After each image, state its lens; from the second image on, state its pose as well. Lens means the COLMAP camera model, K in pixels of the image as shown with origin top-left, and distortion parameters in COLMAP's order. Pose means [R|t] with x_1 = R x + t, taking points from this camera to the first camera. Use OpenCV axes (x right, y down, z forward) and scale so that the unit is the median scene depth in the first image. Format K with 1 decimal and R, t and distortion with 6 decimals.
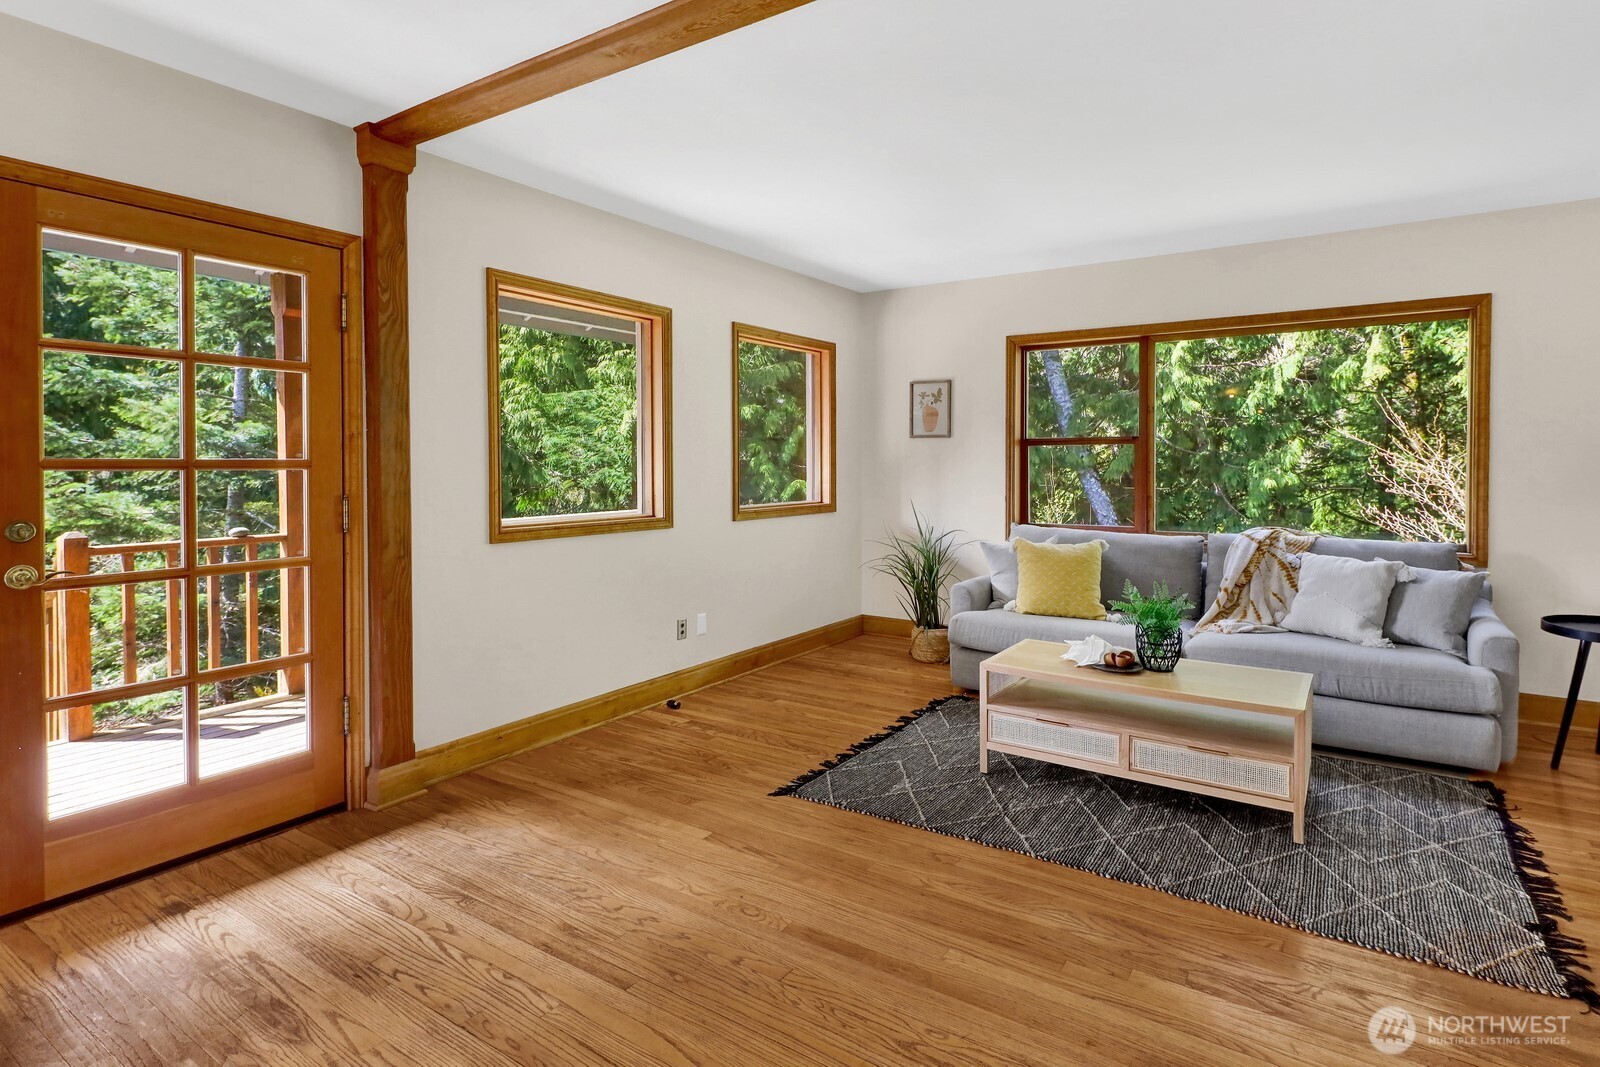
lens RADIAL K [[751.4, 0, 789.8], [0, 751.4, 477.2], [0, 0, 1]] dist [0.009900, -0.003933]
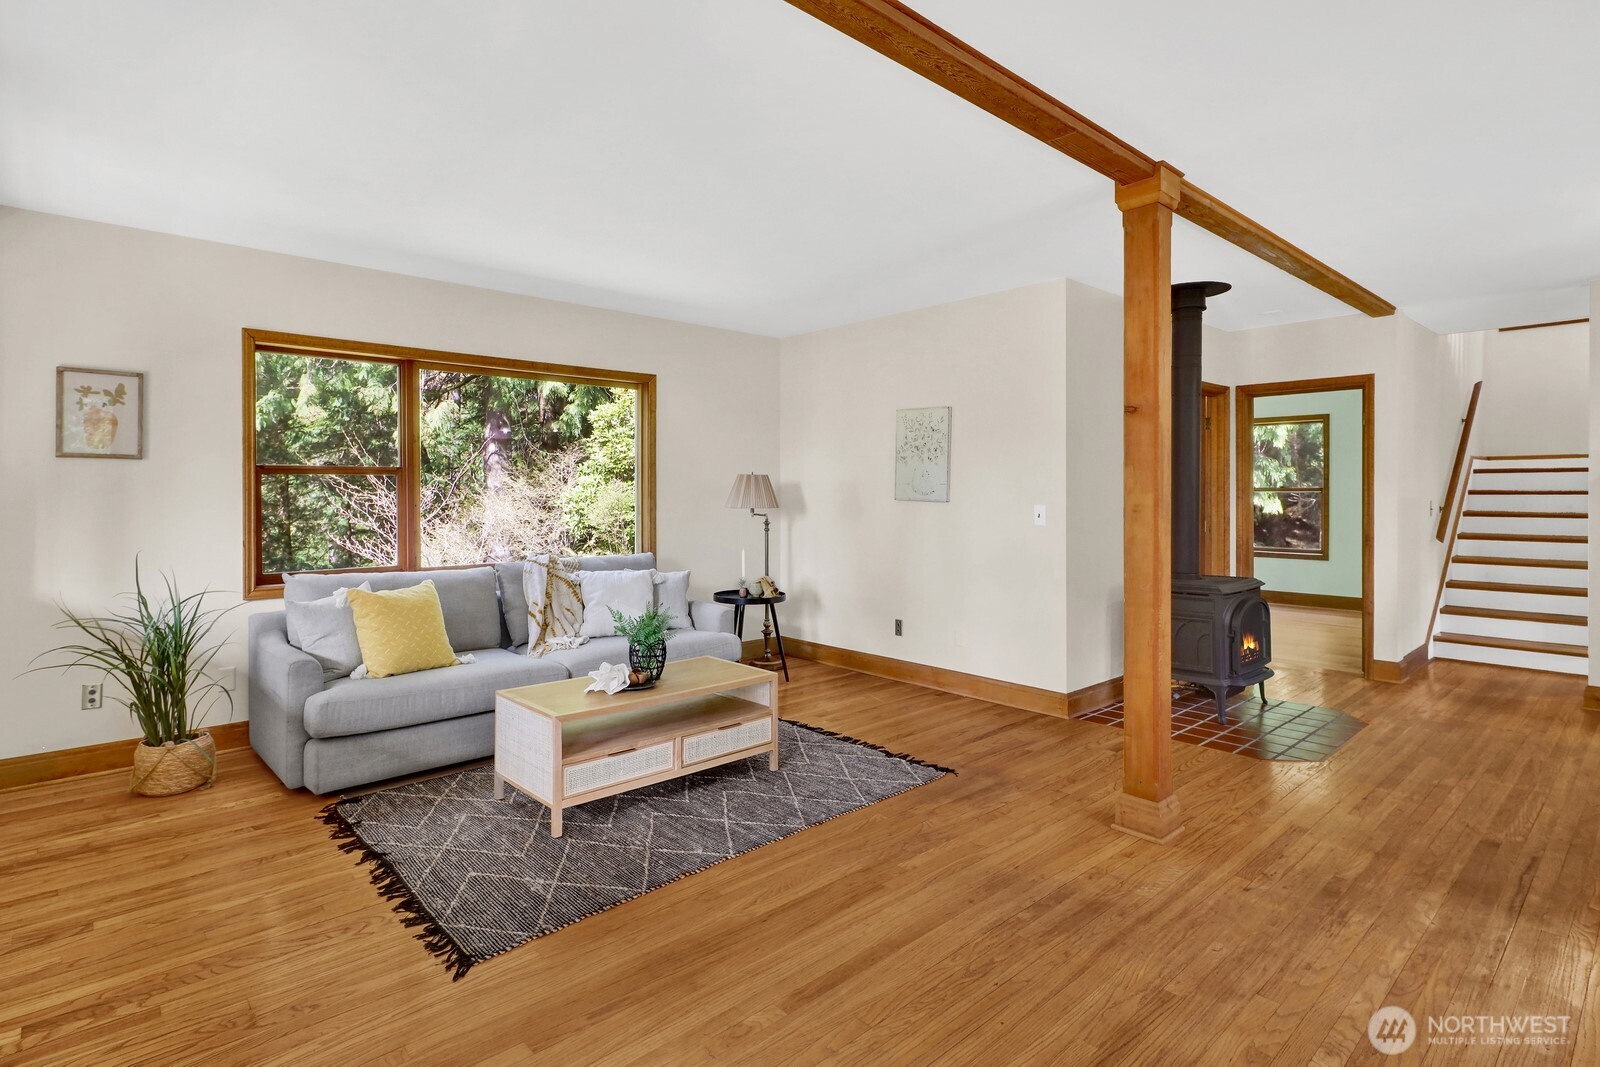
lens RADIAL K [[813.2, 0, 776.5], [0, 813.2, 497.1], [0, 0, 1]] dist [-0.001185, -0.001619]
pose [[0.281758, -0.006180, 0.959466, -0.541542], [0.020407, 0.999792, 0.000447, -0.011612], [-0.959268, 0.019454, 0.281826, 0.412442]]
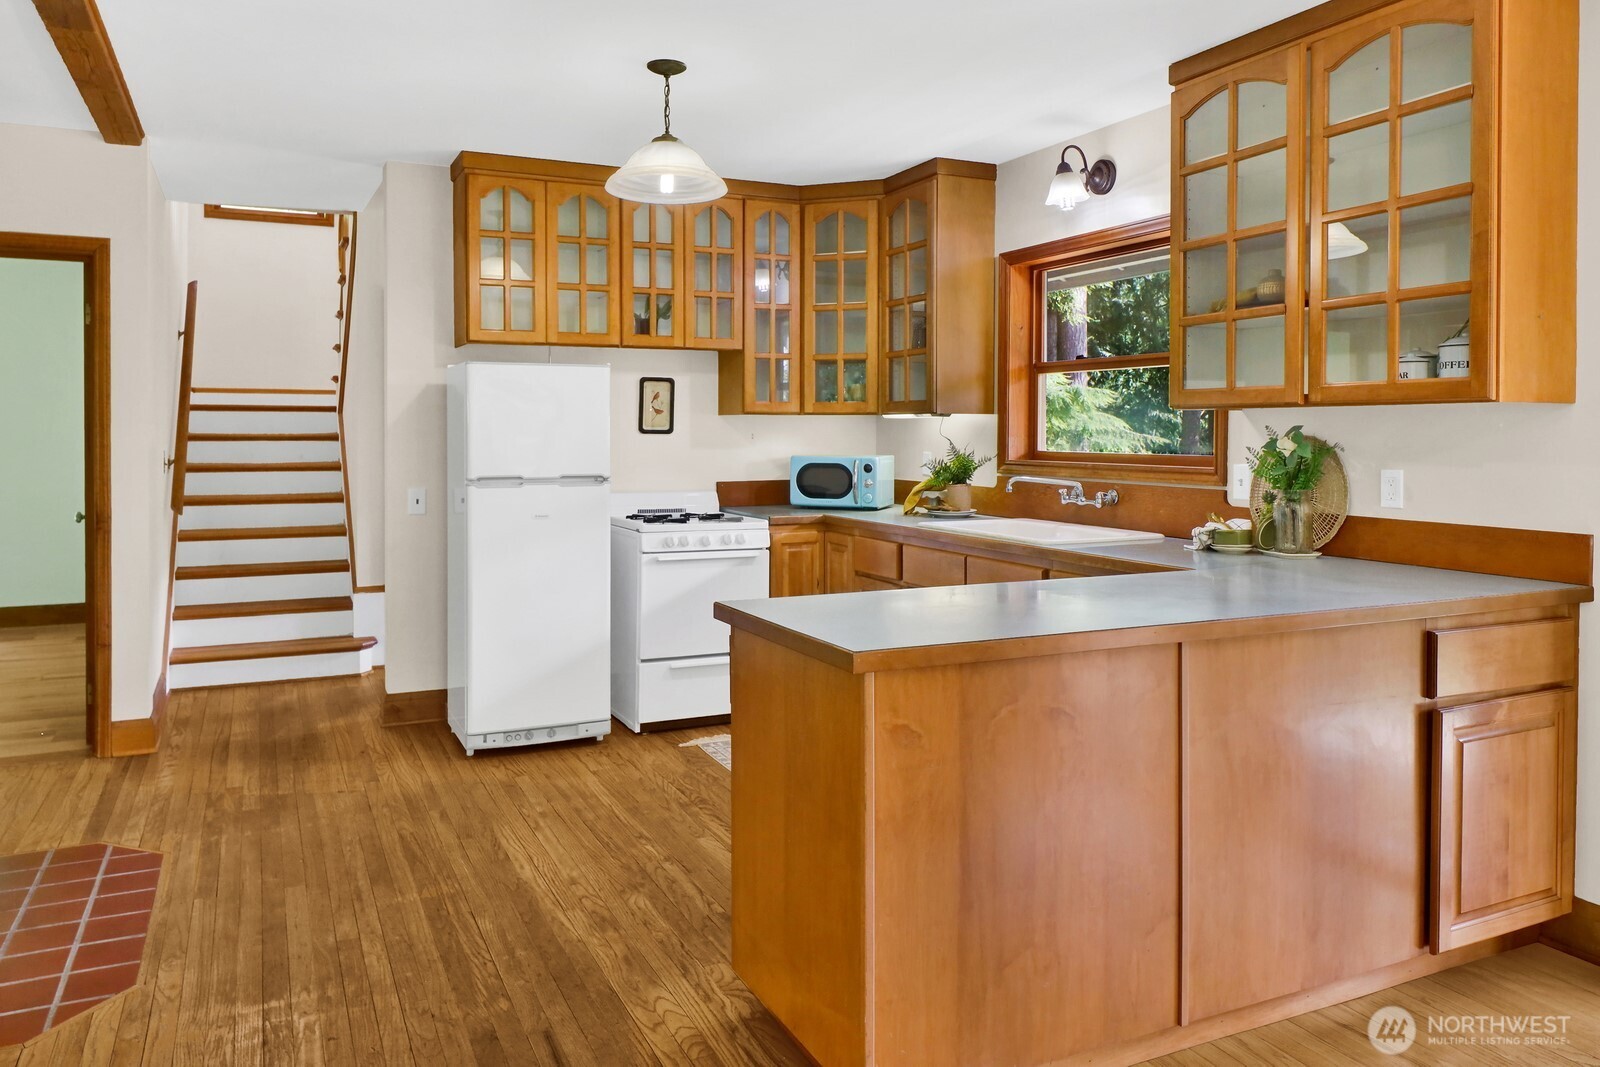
lens RADIAL K [[1146.8, 0, 804.8], [0, 1146.8, 447.4], [0, 0, 1]] dist [-0.003622, -0.000302]
pose [[-0.843113, -0.005645, 0.537706, -0.050161], [0.012413, 0.999474, 0.029957, -0.013440], [-0.537592, 0.031932, -0.842600, 0.415384]]
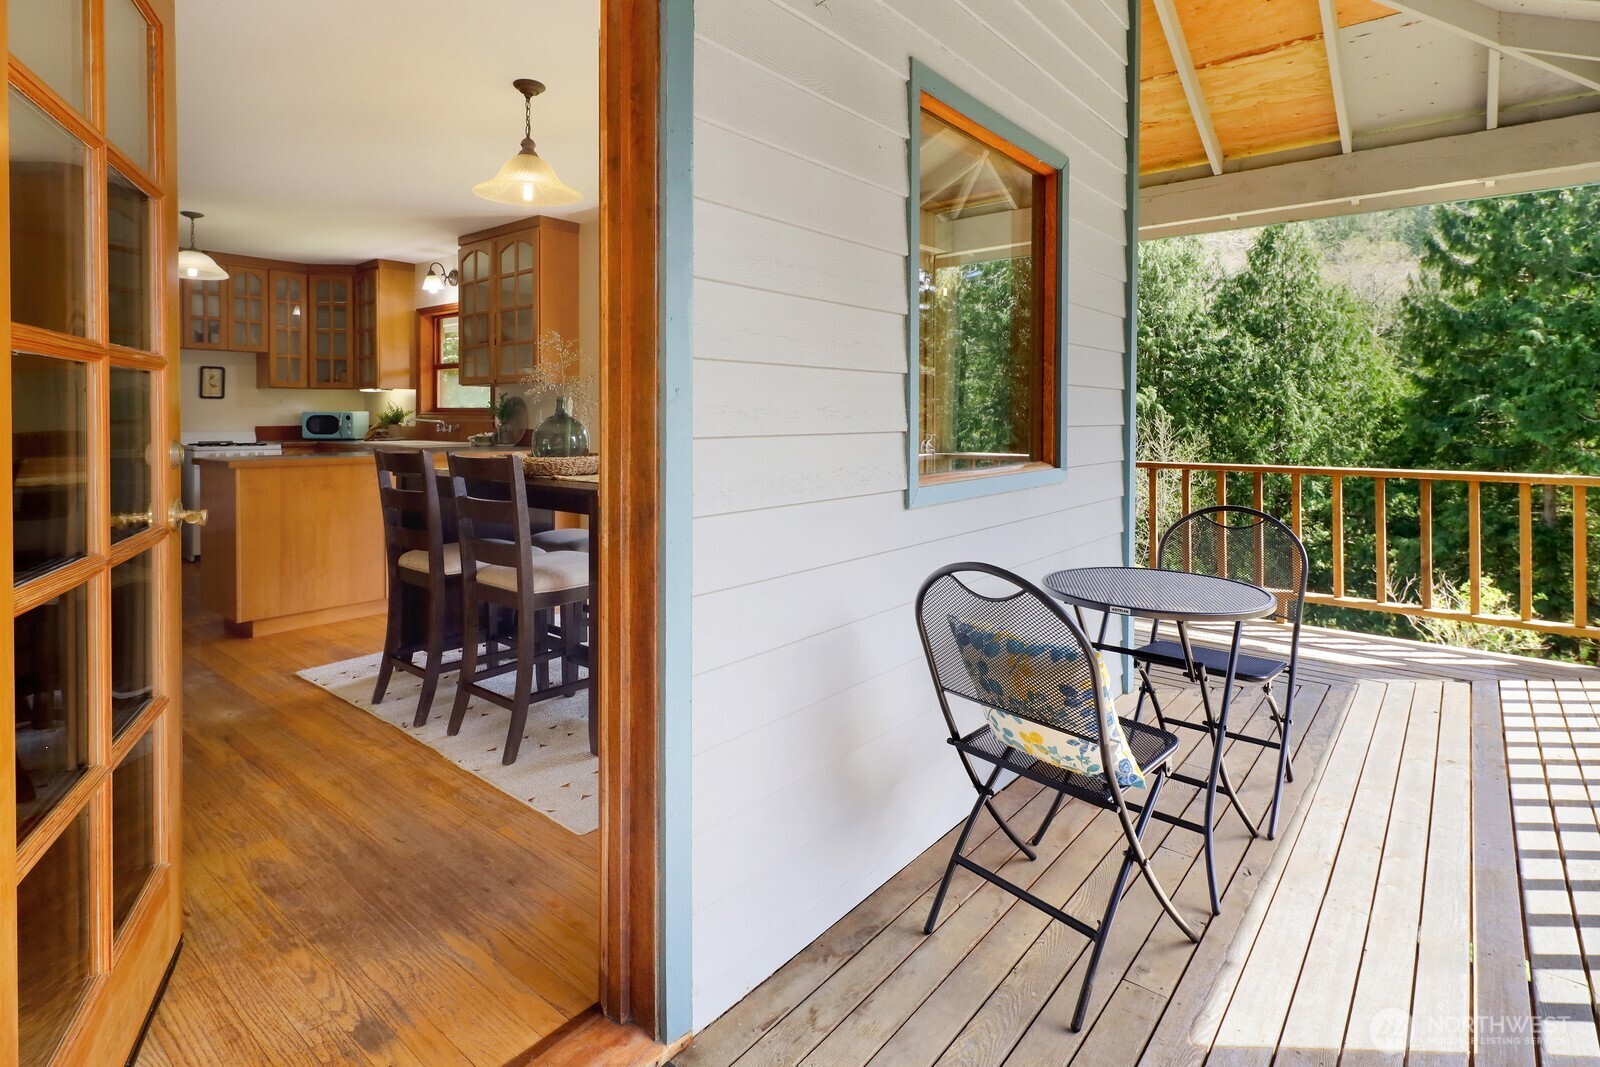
lens RADIAL K [[807.0, 0, 808.8], [0, 807.0, 423.2], [0, 0, 1]] dist [0.002306, -0.000199]
pose [[-0.991593, -0.000695, 0.129396, -0.748740], [0.003431, 0.999493, 0.031657, 0.016655], [-0.129352, 0.031835, -0.991088, 0.974867]]
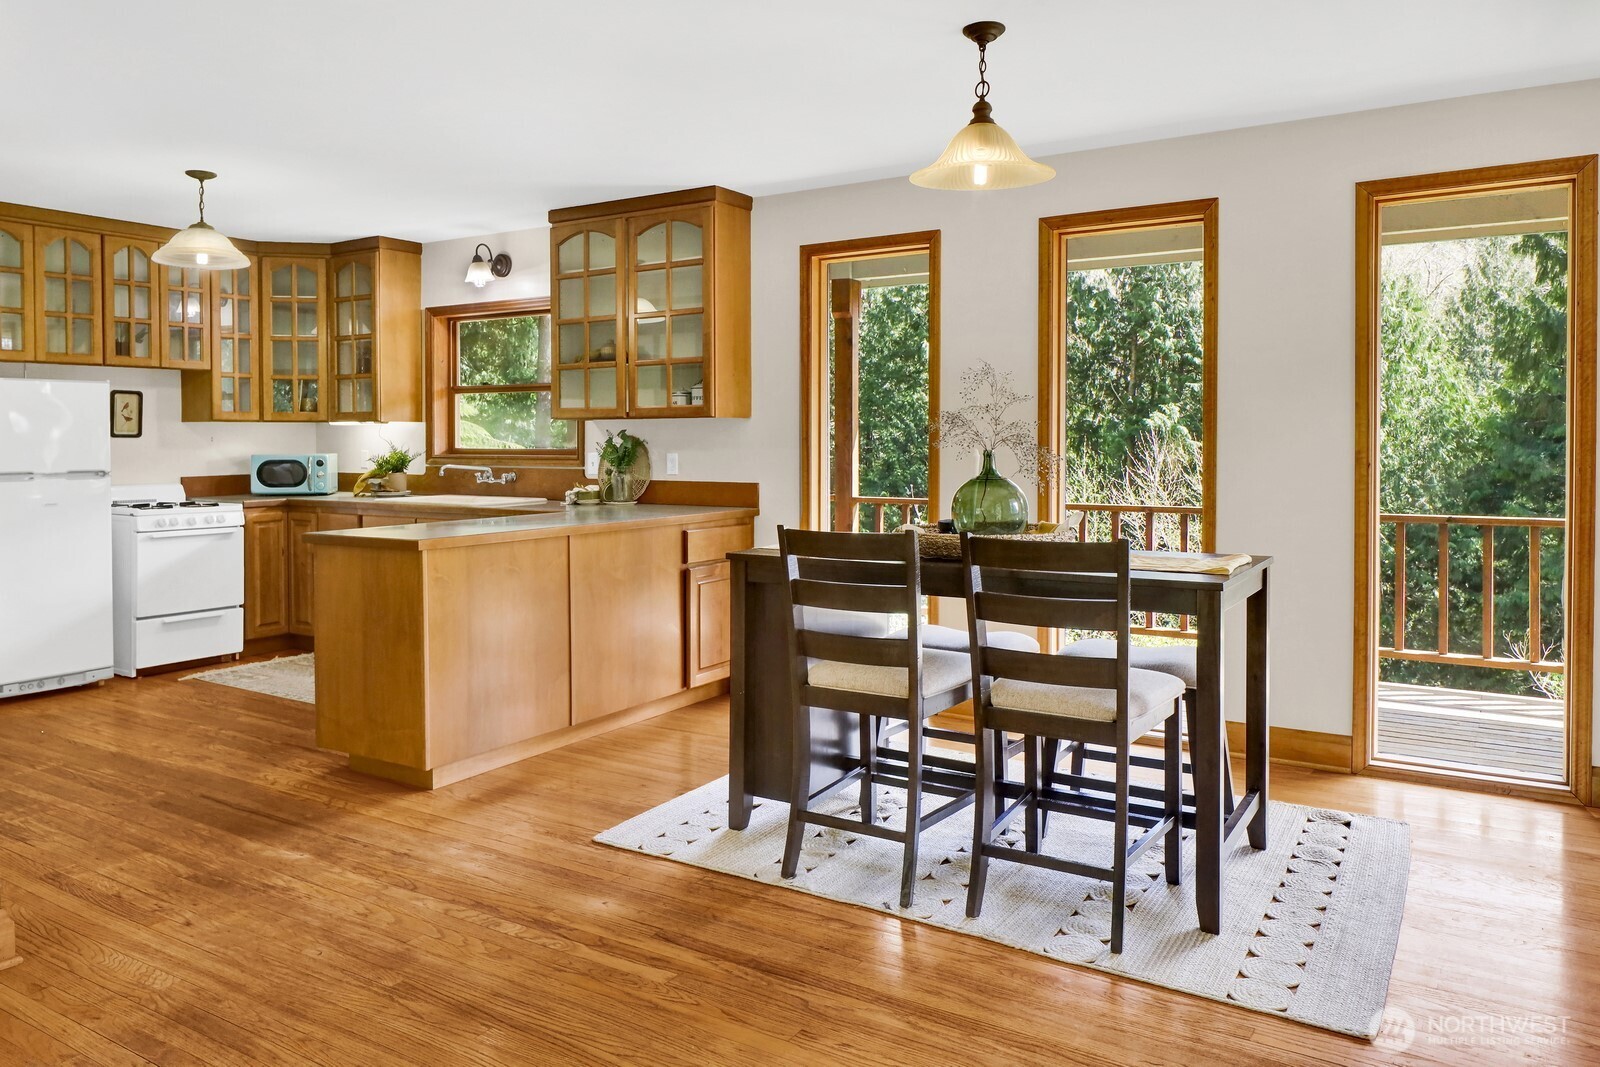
lens RADIAL K [[1100.6, 0, 803.1], [0, 1100.6, 458.6], [0, 0, 1]] dist [-0.005328, 0.003319]
pose [[-0.999959, 0.005491, 0.007222, -0.162617], [0.005772, 0.999201, 0.039552, -0.018009], [-0.006999, 0.039592, -0.999191, 1.030073]]
